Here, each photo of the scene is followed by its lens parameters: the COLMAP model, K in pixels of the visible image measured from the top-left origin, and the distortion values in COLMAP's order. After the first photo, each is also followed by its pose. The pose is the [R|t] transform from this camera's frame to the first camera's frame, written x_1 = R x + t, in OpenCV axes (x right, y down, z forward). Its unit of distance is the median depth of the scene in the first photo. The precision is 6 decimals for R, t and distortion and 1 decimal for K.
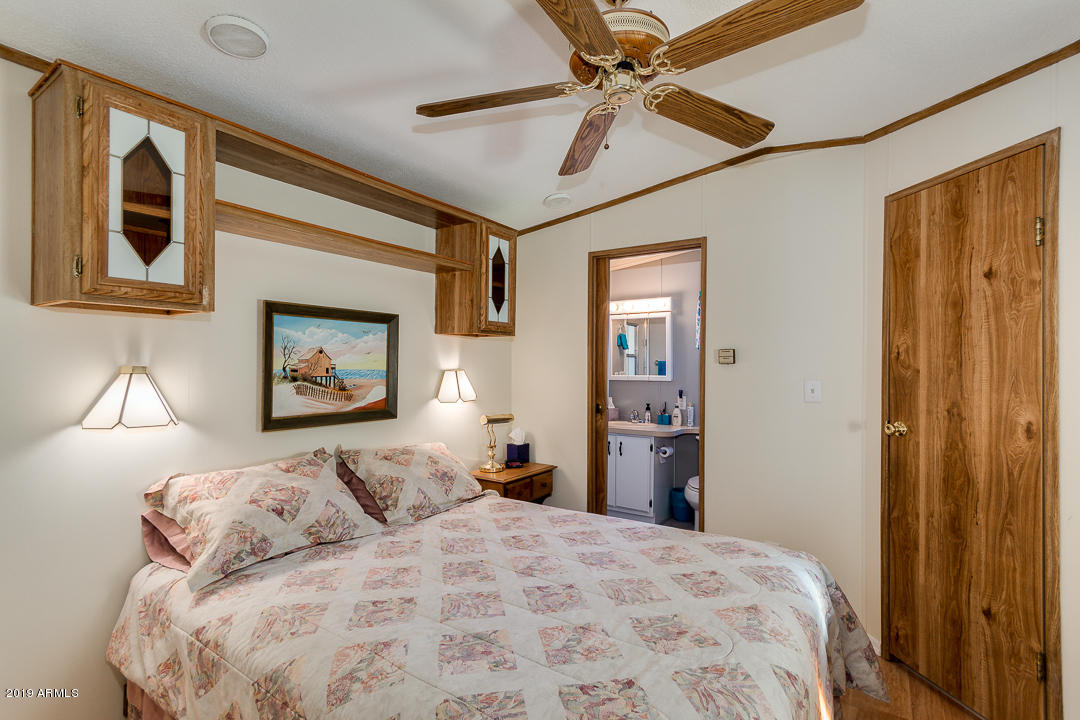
lens RADIAL K [[505.4, 0, 541.0], [0, 505.4, 363.1], [0, 0, 1]] dist [-0.002208, 0.000069]
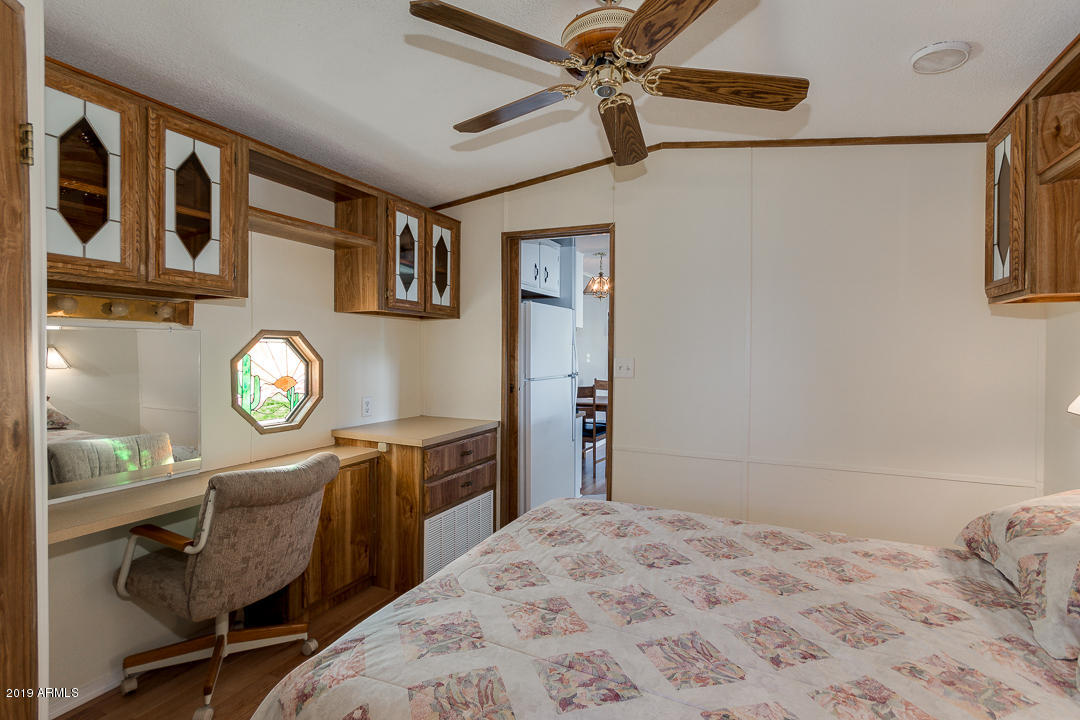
lens RADIAL K [[505.4, 0, 540.2], [0, 505.4, 355.9], [0, 0, 1]] dist [-0.002208, 0.000069]
pose [[-0.990486, -0.009914, -0.137259, 0.393506], [-0.010881, 0.999921, 0.006297, 0.019065], [0.137186, 0.007731, -0.990515, 1.848760]]
